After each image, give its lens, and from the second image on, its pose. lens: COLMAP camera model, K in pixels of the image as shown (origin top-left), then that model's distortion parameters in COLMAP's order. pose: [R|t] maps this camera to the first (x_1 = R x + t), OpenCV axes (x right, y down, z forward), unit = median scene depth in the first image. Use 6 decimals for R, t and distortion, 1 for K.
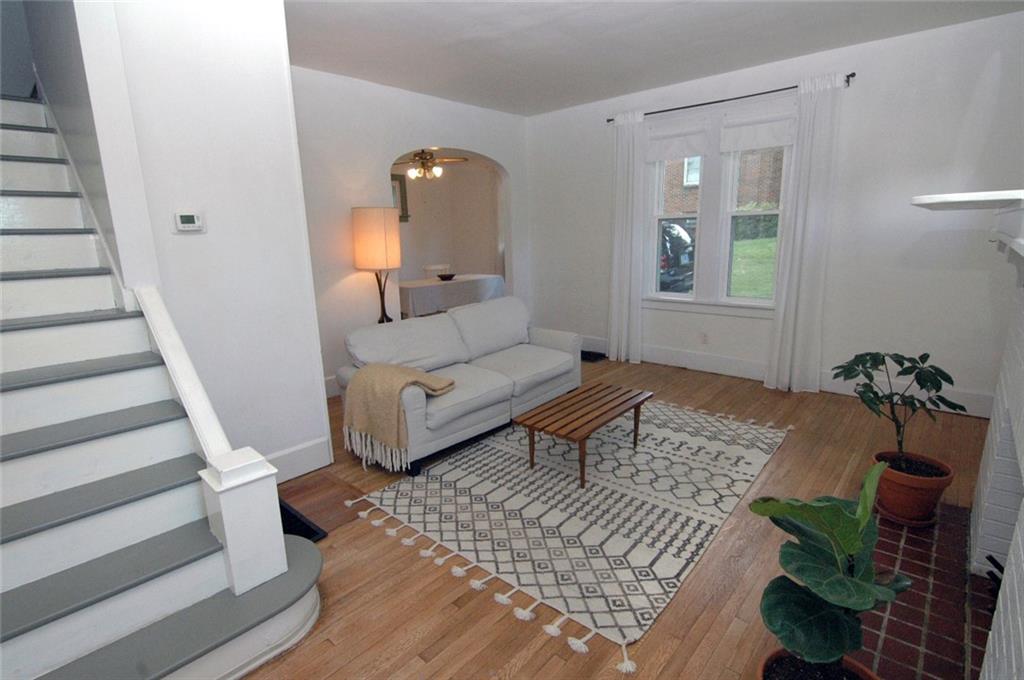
lens RADIAL K [[495.4, 0, 510.4], [0, 495.4, 339.9], [0, 0, 1]] dist [-0.012426, -0.002724]
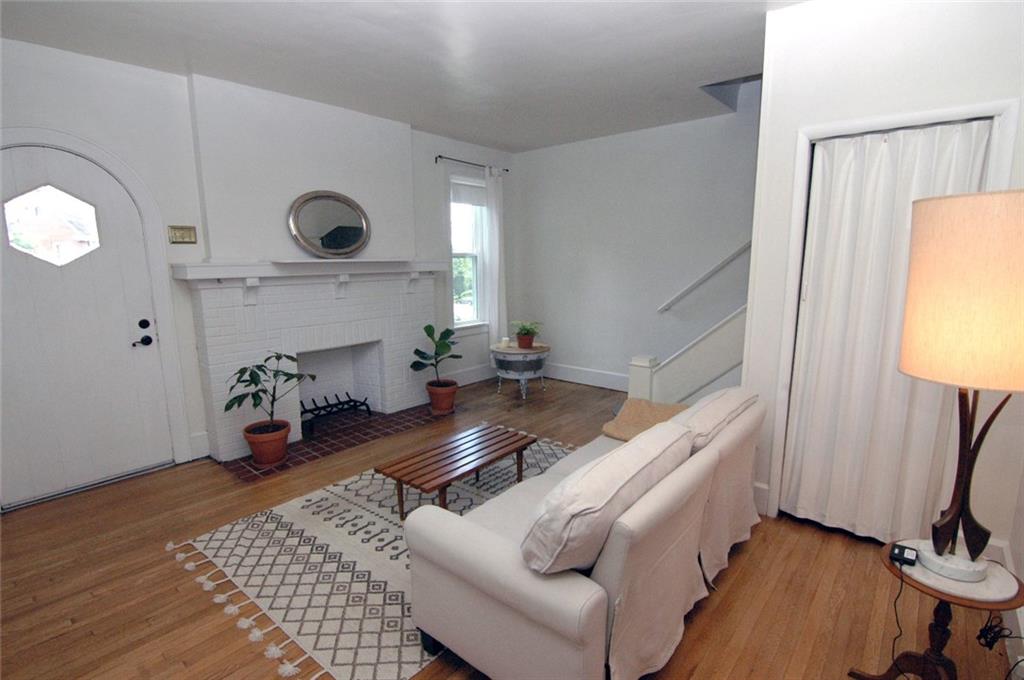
lens RADIAL K [[495.4, 0, 509.6], [0, 495.4, 343.2], [0, 0, 1]] dist [-0.012426, -0.002724]
pose [[-0.998953, 0.039893, -0.022411, 0.088190], [0.028289, 0.923406, 0.382781, -0.507230], [0.035965, 0.381747, -0.923567, 2.157010]]
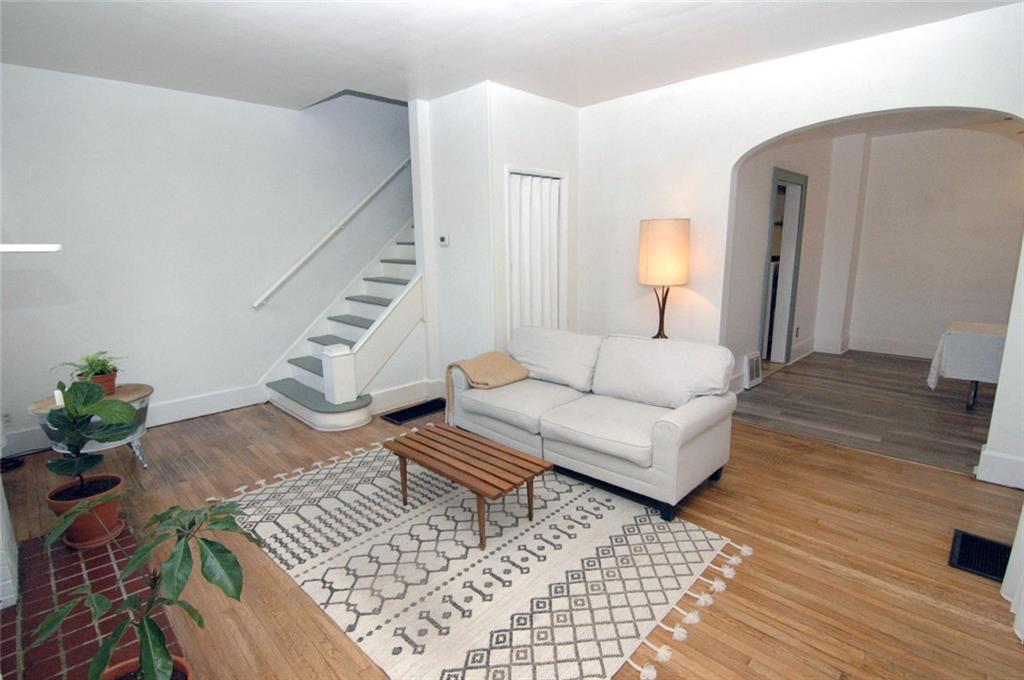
lens RADIAL K [[495.4, 0, 505.6], [0, 495.4, 337.0], [0, 0, 1]] dist [-0.012426, -0.002724]
pose [[-0.052210, 0.210275, -0.976247, 1.154559], [-0.200371, 0.955495, 0.216521, -0.322623], [0.978328, 0.206916, -0.007754, 1.239361]]
